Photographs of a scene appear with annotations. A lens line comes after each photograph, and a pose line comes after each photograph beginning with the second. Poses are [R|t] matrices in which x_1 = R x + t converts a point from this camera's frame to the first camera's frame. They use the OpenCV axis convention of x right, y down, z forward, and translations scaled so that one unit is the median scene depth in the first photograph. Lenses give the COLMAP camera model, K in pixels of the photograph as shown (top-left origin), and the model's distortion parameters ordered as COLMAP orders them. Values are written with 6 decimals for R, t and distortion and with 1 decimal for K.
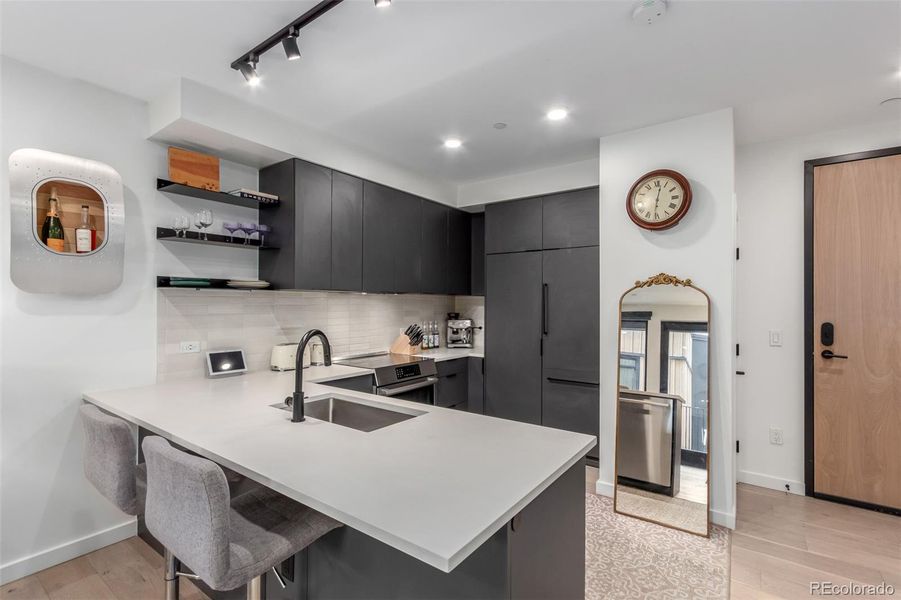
lens RADIAL K [[417.7, 0, 456.7], [0, 417.7, 304.5], [0, 0, 1]] dist [0.002086, 0.003346]
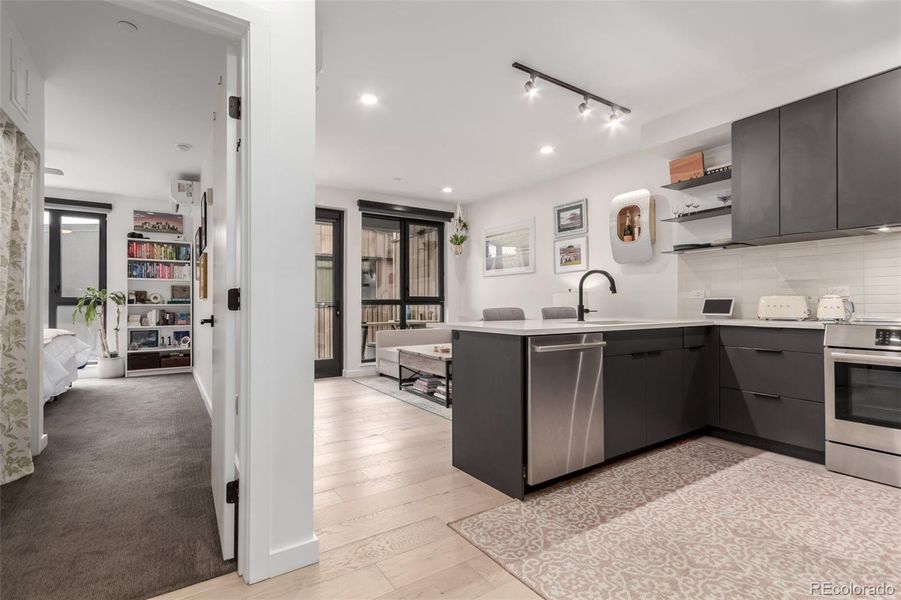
lens RADIAL K [[417.7, 0, 453.8], [0, 417.7, 299.1], [0, 0, 1]] dist [0.002086, 0.003346]
pose [[-0.333004, -0.013610, -0.942827, 0.853247], [0.001608, 0.999886, -0.015002, 0.124551], [0.942924, -0.006512, -0.332945, 0.637859]]
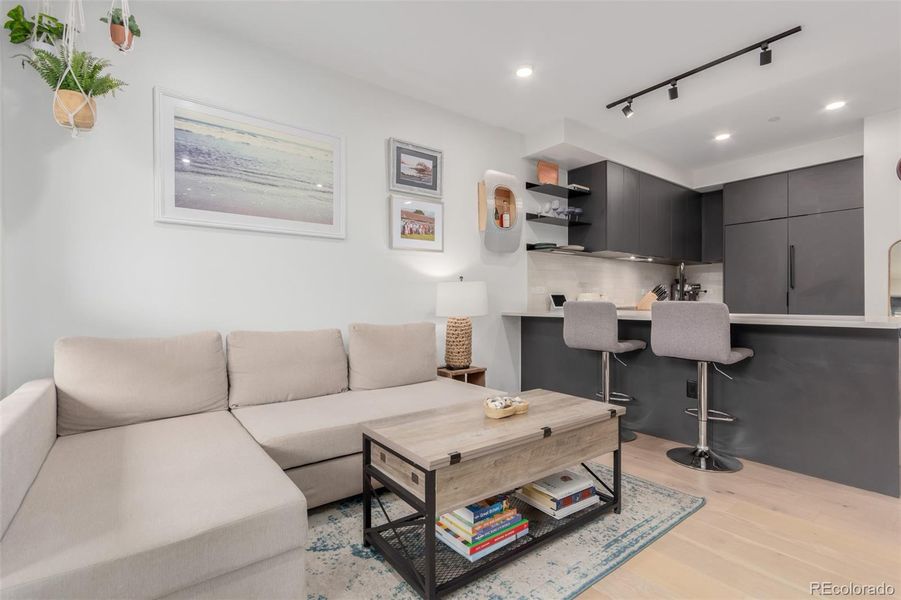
lens RADIAL K [[417.7, 0, 449.1], [0, 417.7, 297.3], [0, 0, 1]] dist [0.002086, 0.003346]
pose [[0.958635, -0.009791, -0.284469, -0.477099], [0.006651, 0.999906, -0.012001, 0.131636], [0.284560, 0.009612, 0.958610, -0.513358]]
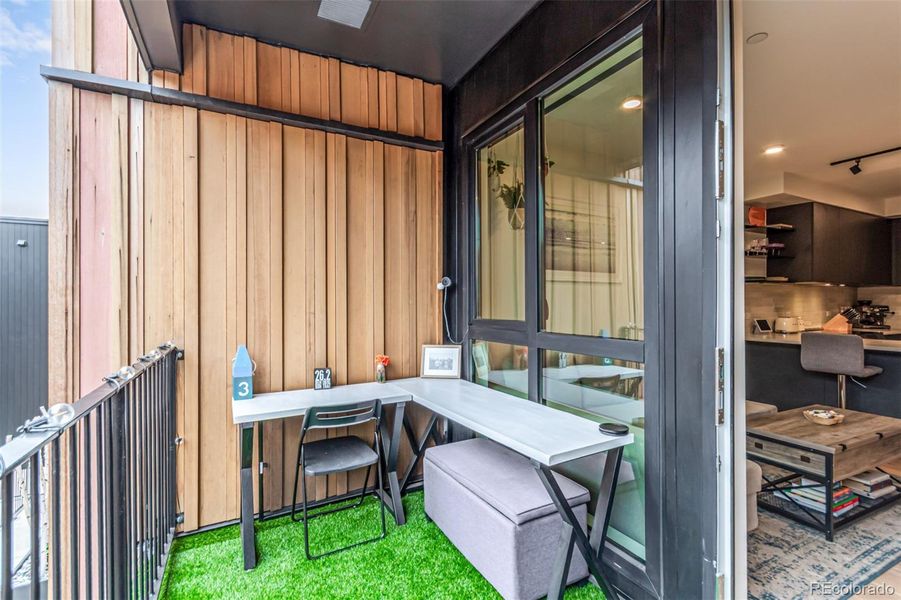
lens RADIAL K [[417.7, 0, 456.3], [0, 417.7, 299.3], [0, 0, 1]] dist [0.002086, 0.003346]
pose [[0.900375, -0.010480, -0.434989, -0.886738], [0.004353, 0.999877, -0.015079, 0.047881], [0.435093, 0.011683, 0.900310, -1.034646]]
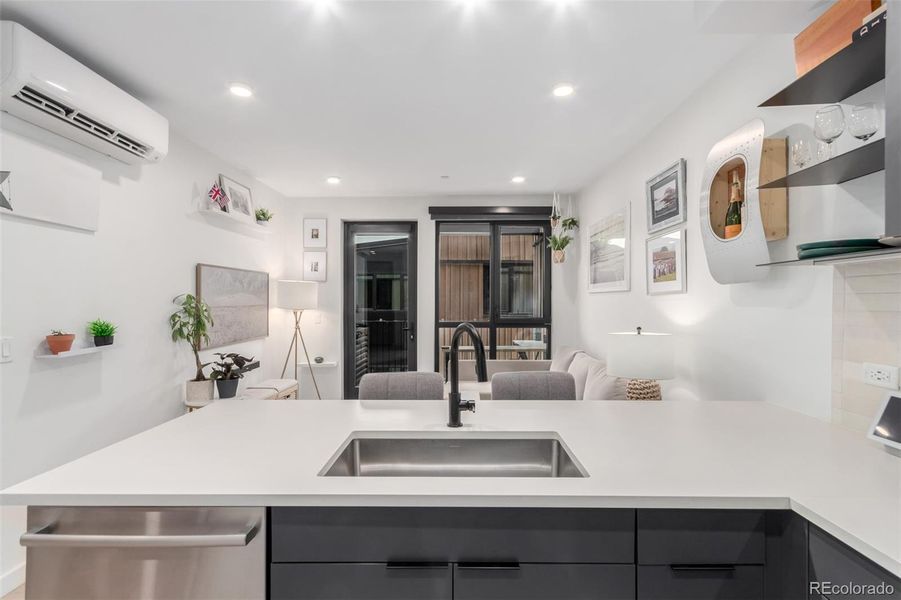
lens RADIAL K [[417.7, 0, 460.9], [0, 417.7, 298.4], [0, 0, 1]] dist [0.002086, 0.003346]
pose [[-0.801678, -0.008694, -0.597694, 0.066481], [-0.004398, 0.999953, -0.008647, 0.013809], [0.597741, -0.004304, -0.801678, 1.006501]]
